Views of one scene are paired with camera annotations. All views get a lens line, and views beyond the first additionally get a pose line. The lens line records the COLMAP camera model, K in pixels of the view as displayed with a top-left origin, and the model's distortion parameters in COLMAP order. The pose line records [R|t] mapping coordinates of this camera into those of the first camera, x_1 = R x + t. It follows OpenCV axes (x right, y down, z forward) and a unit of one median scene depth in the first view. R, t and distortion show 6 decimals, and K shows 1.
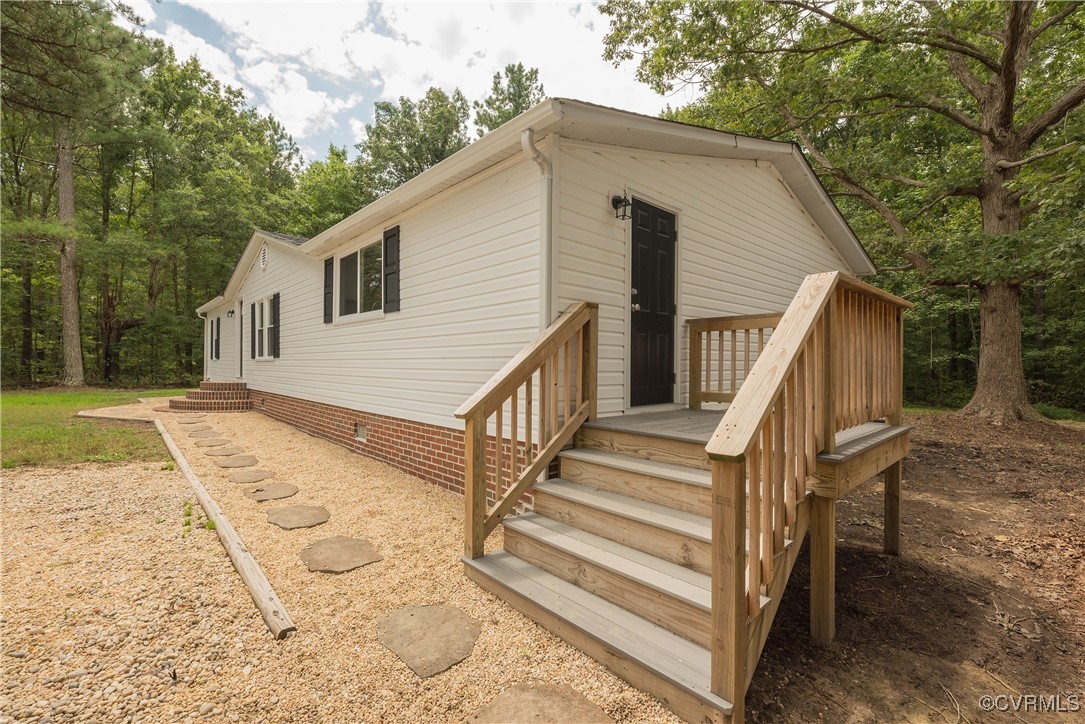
lens RADIAL K [[469.0, 0, 541.9], [0, 469.0, 363.2], [0, 0, 1]] dist [0.001490, -0.000071]
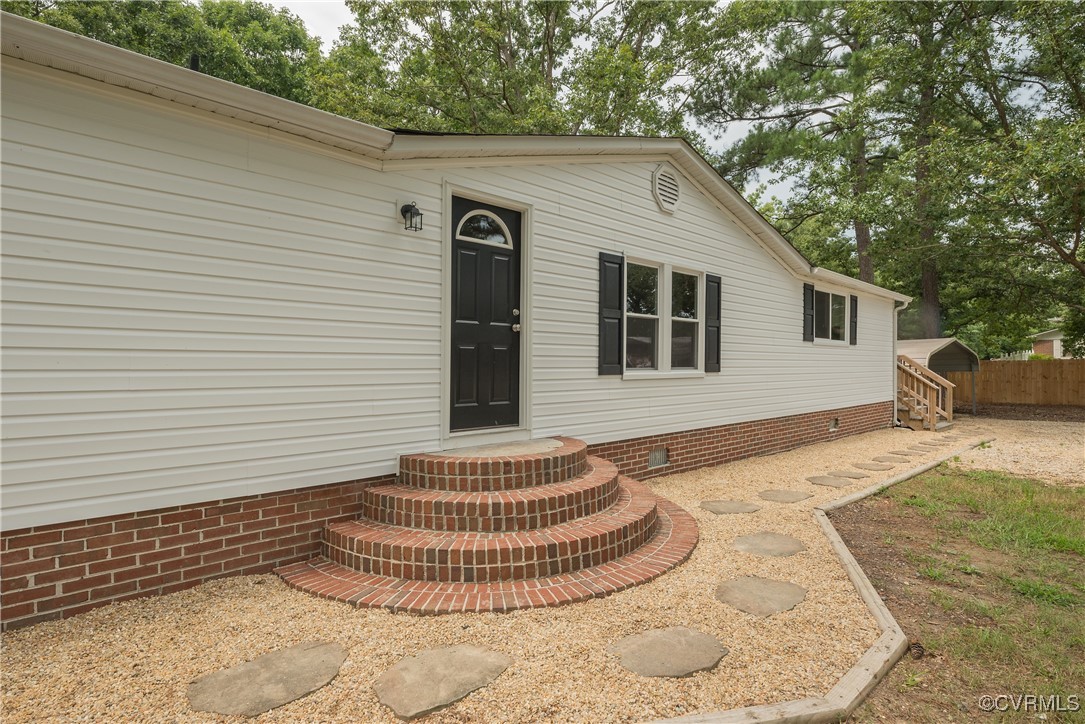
lens RADIAL K [[529.2, 0, 542.5], [0, 529.2, 362.0], [0, 0, 1]] dist [-0.002774, -0.000475]
pose [[0.012796, -0.002083, 0.999916, -2.672220], [-0.005673, 0.999982, 0.002156, -0.053070], [-0.999902, -0.005701, 0.012784, 2.500633]]
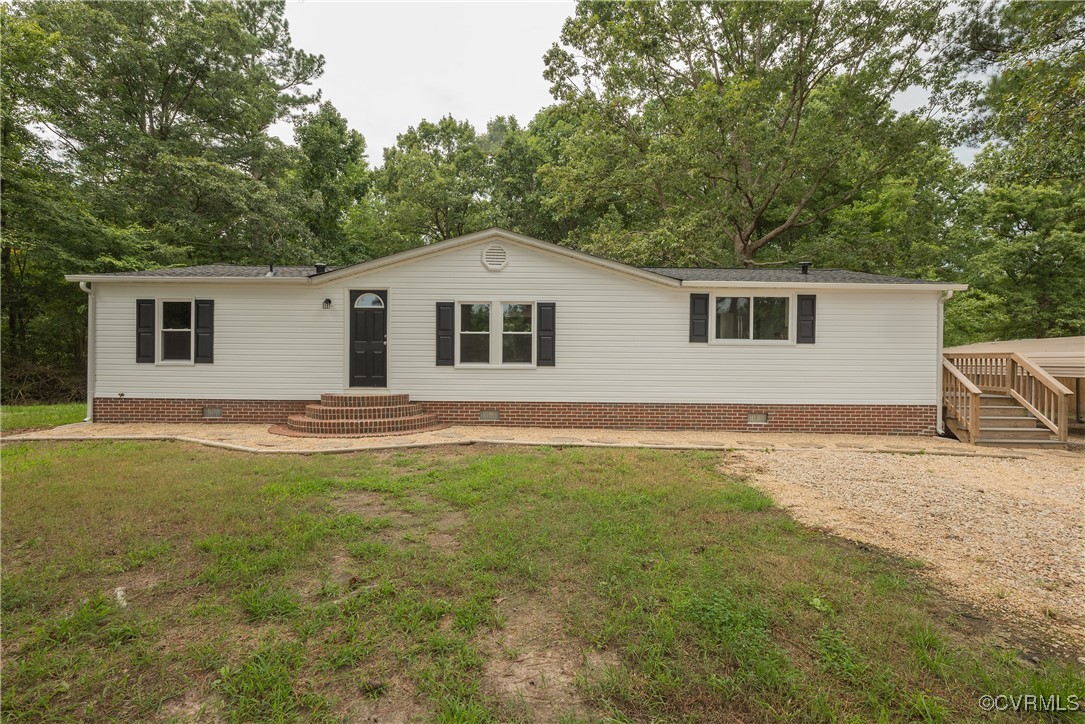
lens RADIAL K [[490.6, 0, 558.4], [0, 490.6, 364.4], [0, 0, 1]] dist [-0.000665, -0.000009]
pose [[0.678620, -0.003265, 0.734482, -2.689820], [-0.007425, 0.999909, 0.011305, -0.055115], [-0.734452, -0.013125, 0.678534, 0.537393]]
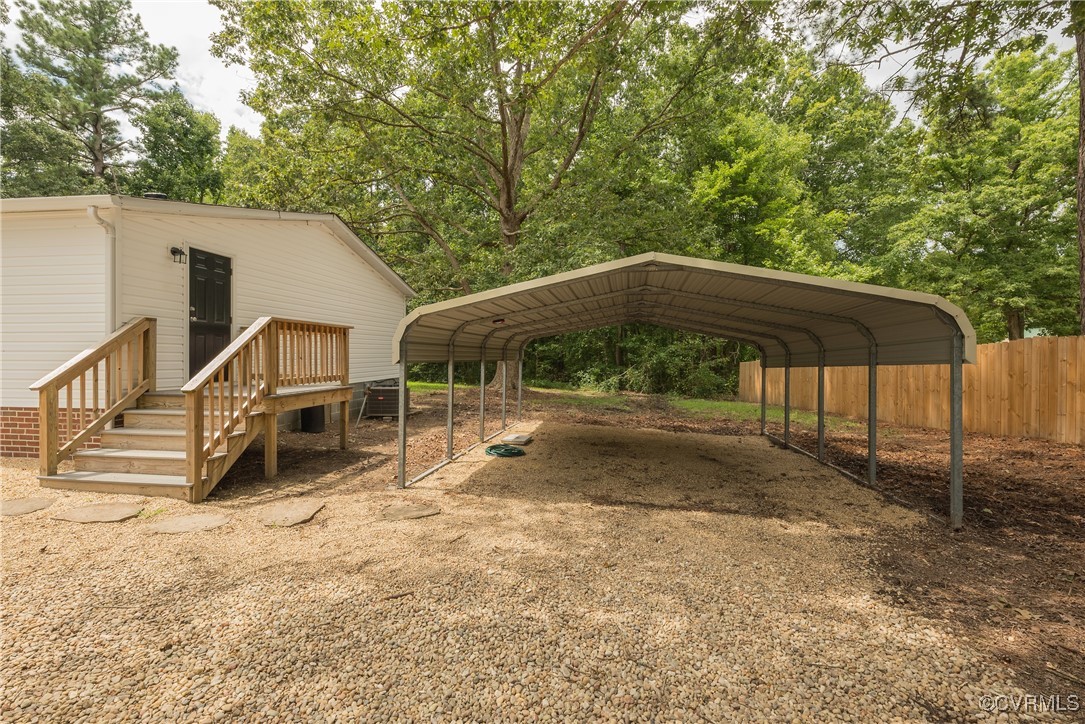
lens RADIAL K [[469.0, 0, 541.9], [0, 469.0, 363.2], [0, 0, 1]] dist [0.001490, -0.000071]
pose [[0.767256, -0.008903, 0.641279, 0.079344], [-0.003791, 0.999823, 0.018416, -0.006304], [-0.641330, -0.016561, 0.767087, -0.844012]]
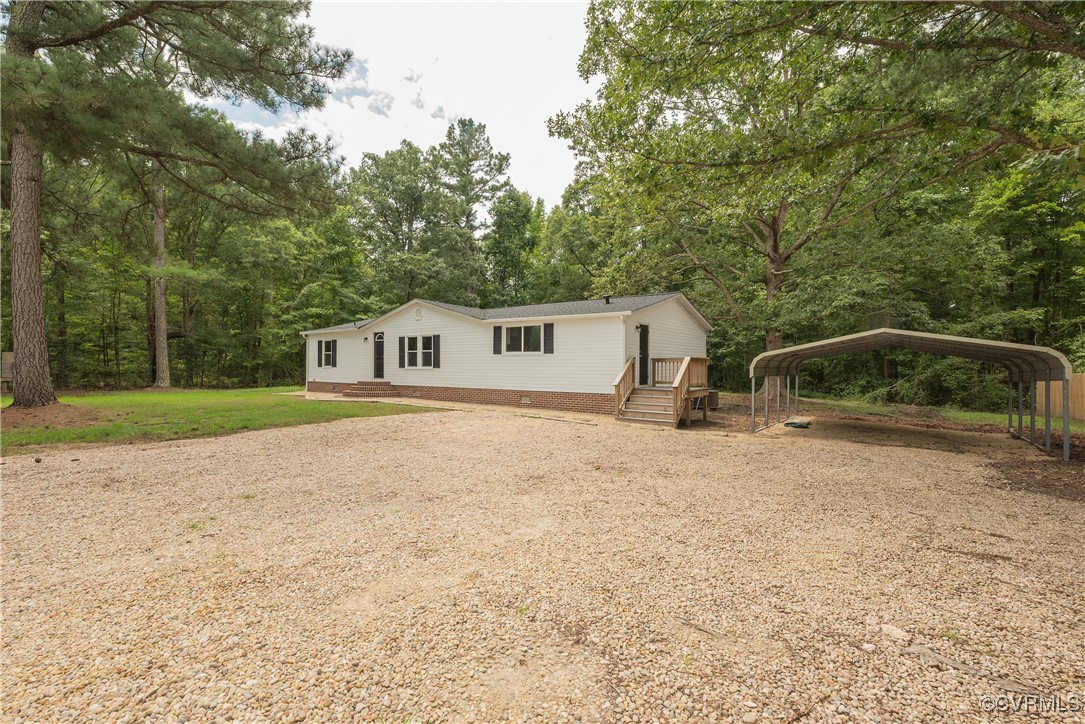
lens RADIAL K [[480.2, 0, 543.1], [0, 480.2, 359.1], [0, 0, 1]] dist [0.001545, 0.000440]
pose [[0.975619, 0.001718, 0.219463, -1.162301], [0.000387, 0.999954, -0.009548, -0.059461], [-0.219469, 0.009400, 0.975574, -2.084982]]
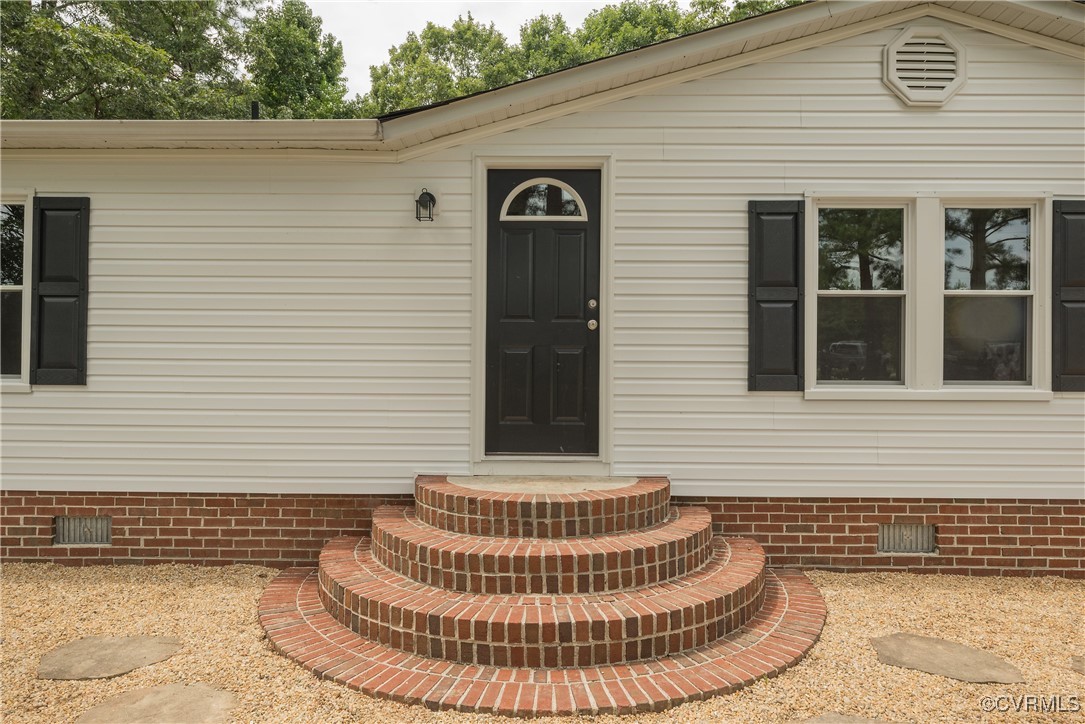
lens RADIAL K [[607.0, 0, 546.4], [0, 607.0, 364.0], [0, 0, 1]] dist [-0.003719, 0.001390]
pose [[0.687365, 0.007686, 0.726271, -2.321964], [-0.005083, 0.999970, -0.005773, -0.054296], [-0.726294, 0.000277, 0.687384, 1.993514]]
